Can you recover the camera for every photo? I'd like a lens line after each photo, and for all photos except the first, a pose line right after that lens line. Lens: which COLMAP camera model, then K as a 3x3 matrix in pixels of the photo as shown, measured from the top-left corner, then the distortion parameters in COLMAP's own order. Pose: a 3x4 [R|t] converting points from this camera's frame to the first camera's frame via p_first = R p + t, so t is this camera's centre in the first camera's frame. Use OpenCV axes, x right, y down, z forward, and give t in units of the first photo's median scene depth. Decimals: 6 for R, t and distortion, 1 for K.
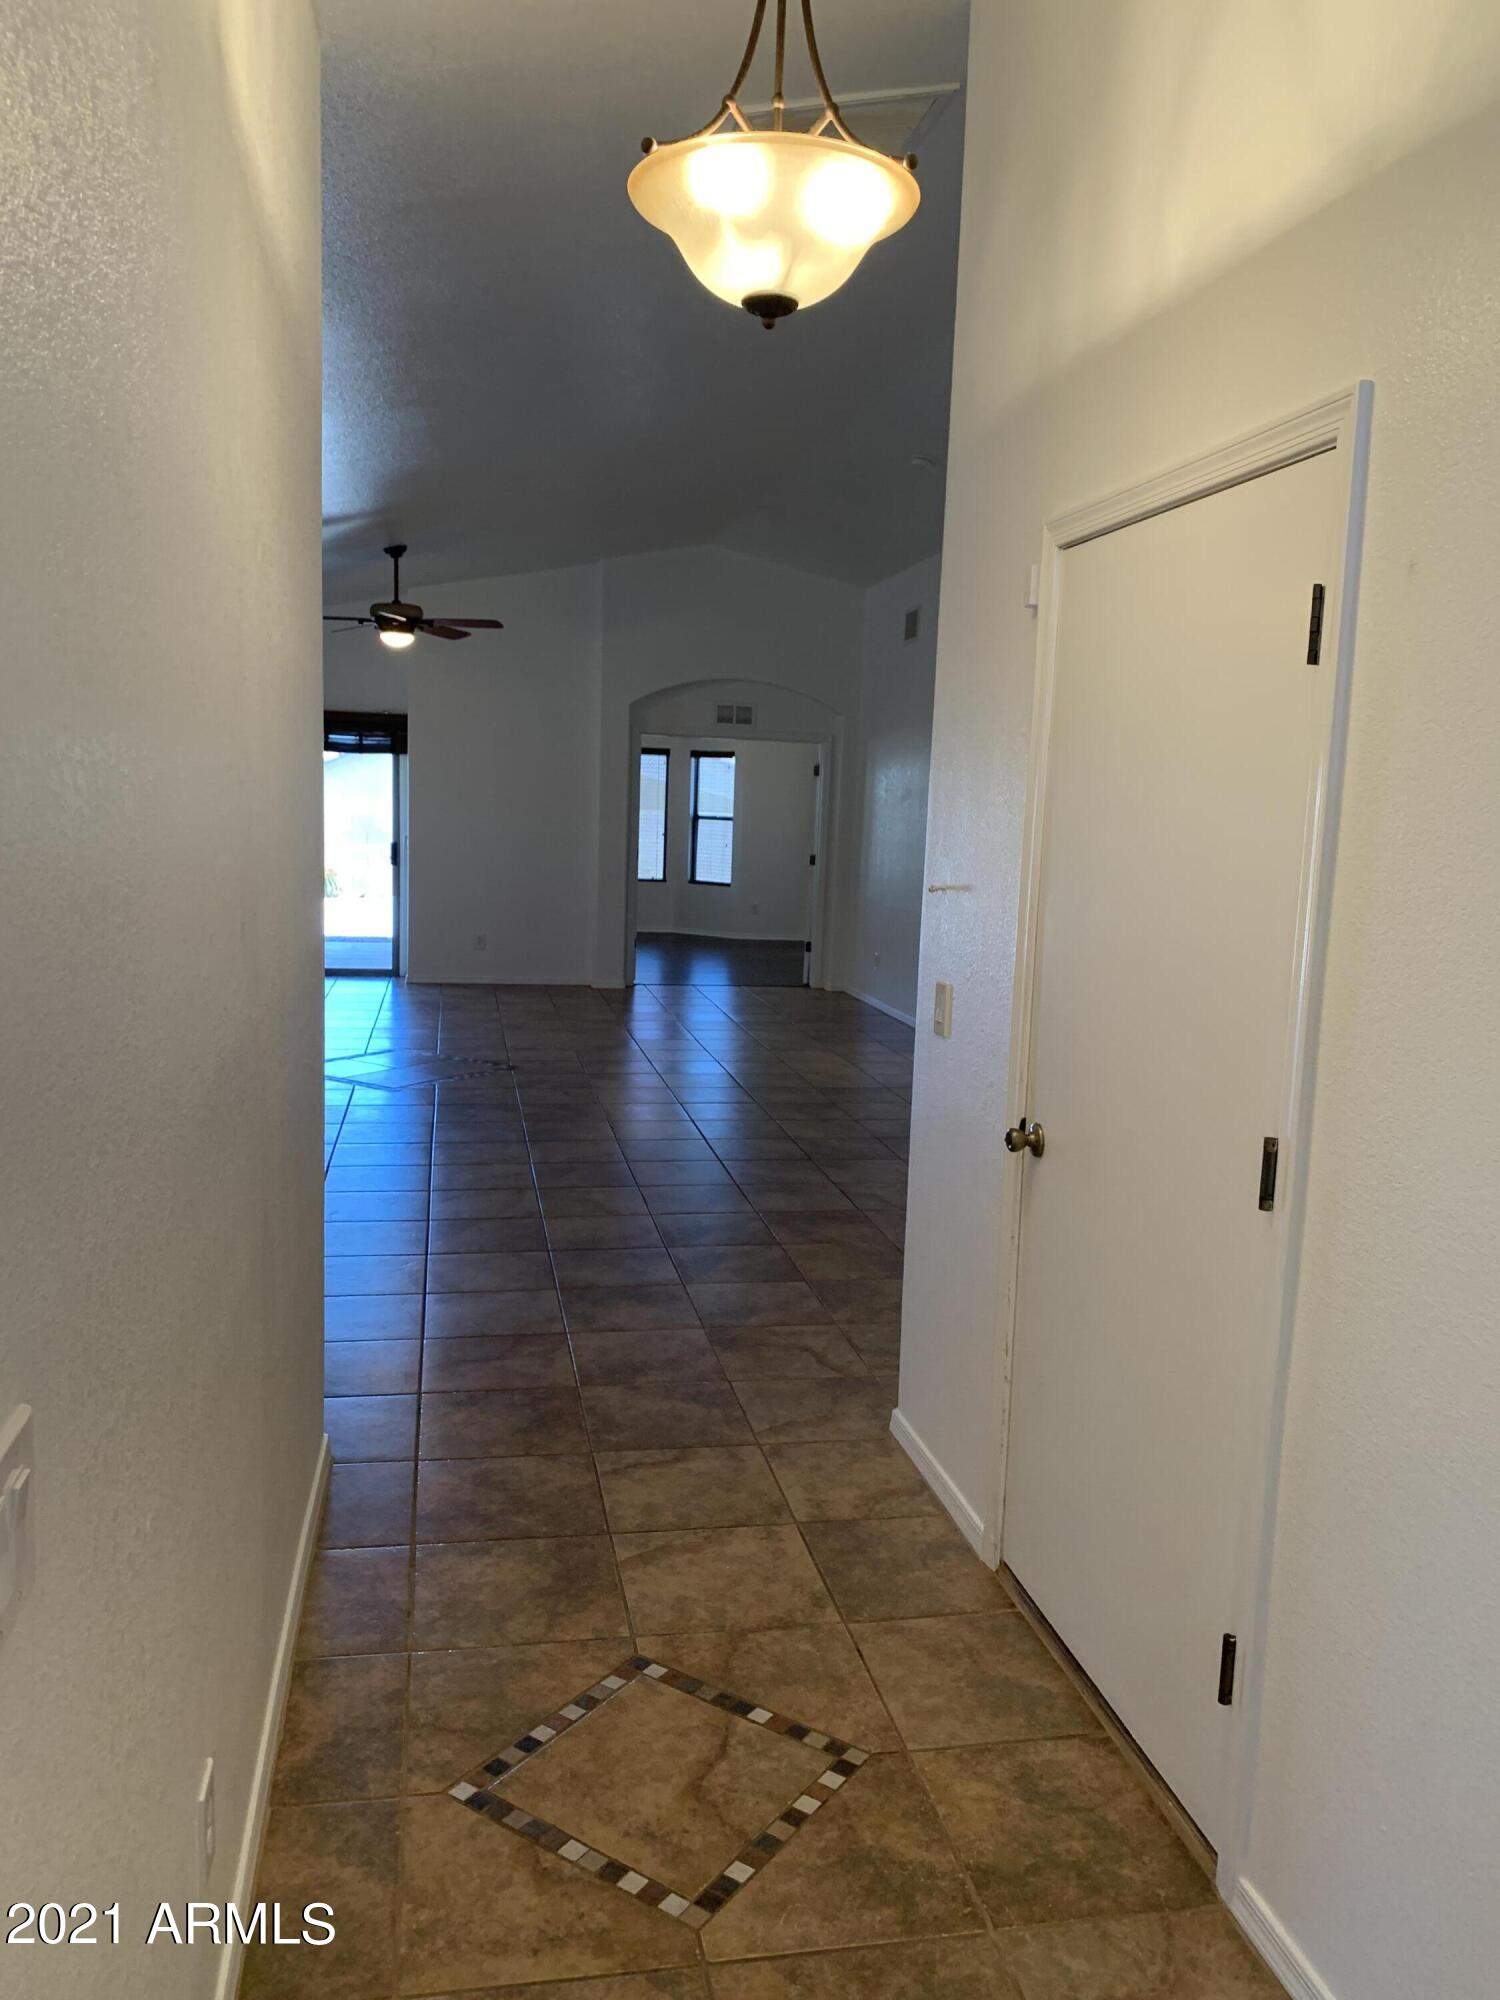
lens RADIAL K [[1505.5, 0, 750.0], [0, 1505.5, 1015.5], [0, 0, 1]] dist [0.016484, -0.036157]
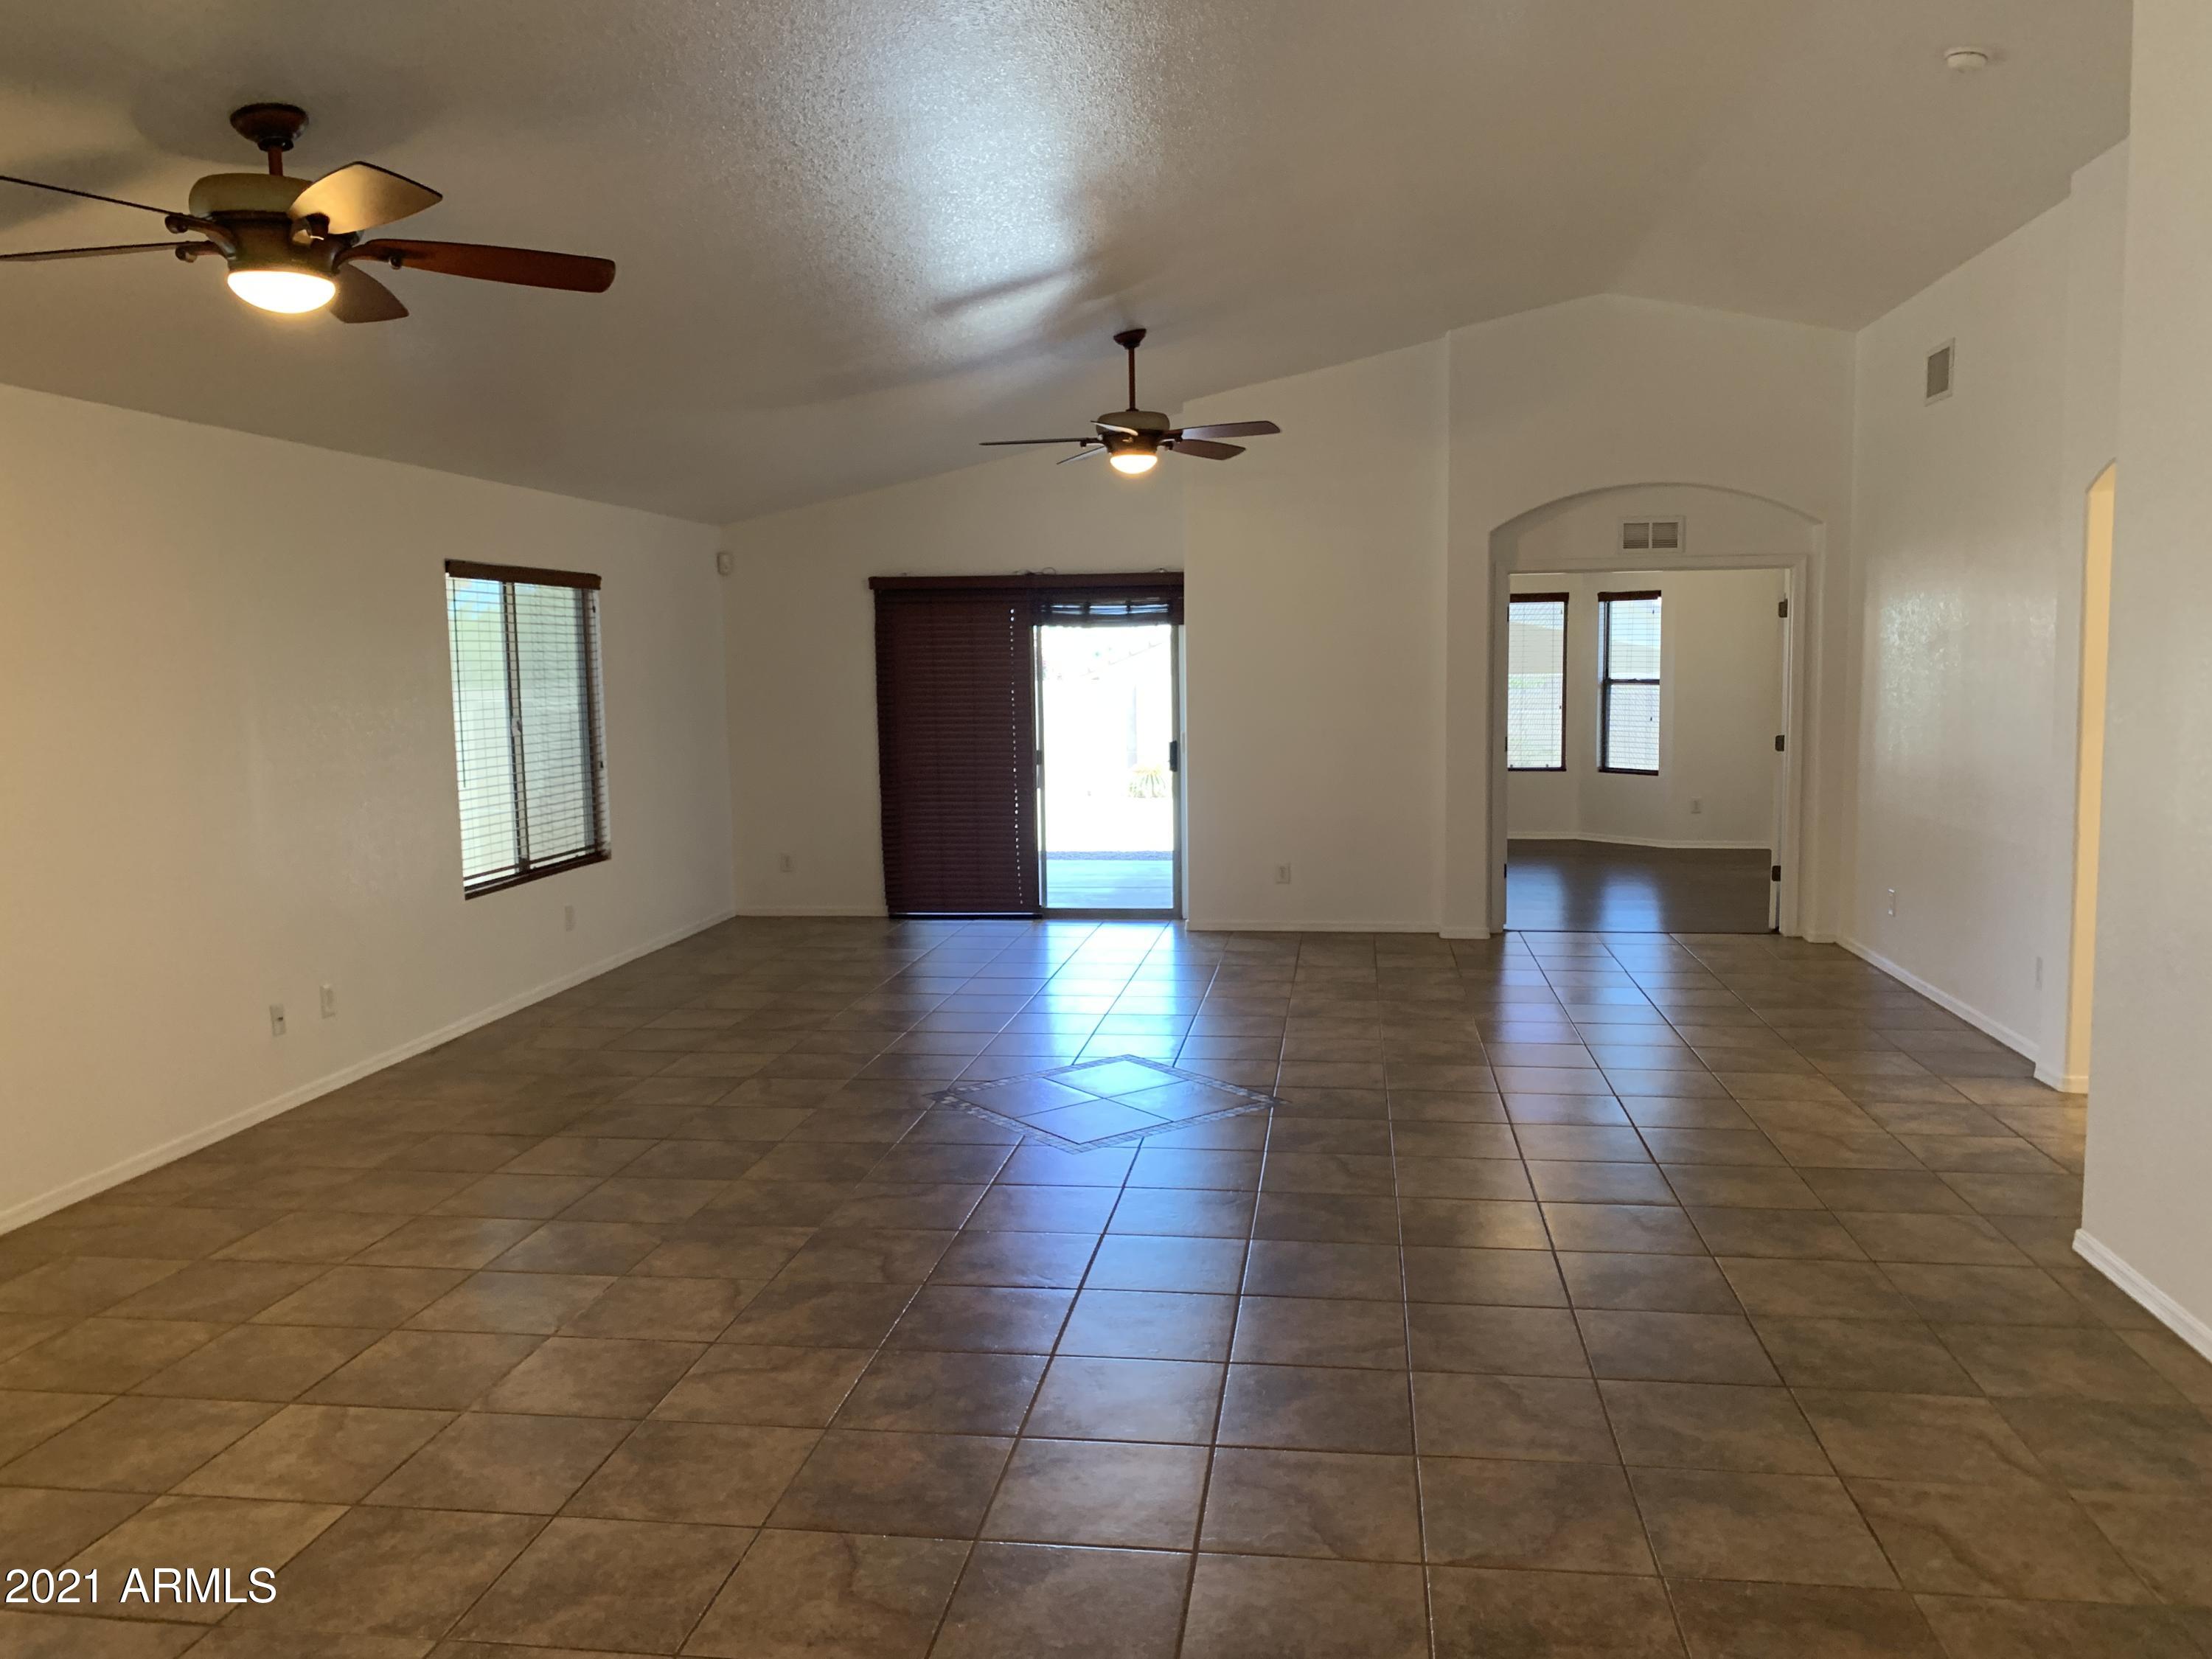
lens RADIAL K [[1665.0, 0, 1091.6], [0, 1665.0, 817.8], [0, 0, 1]] dist [0.016484, -0.036157]
pose [[0.938289, -0.019224, -0.345318, 0.010542], [0.002161, 0.998760, -0.049729, -0.035819], [0.345846, 0.045914, 0.937167, 0.215288]]
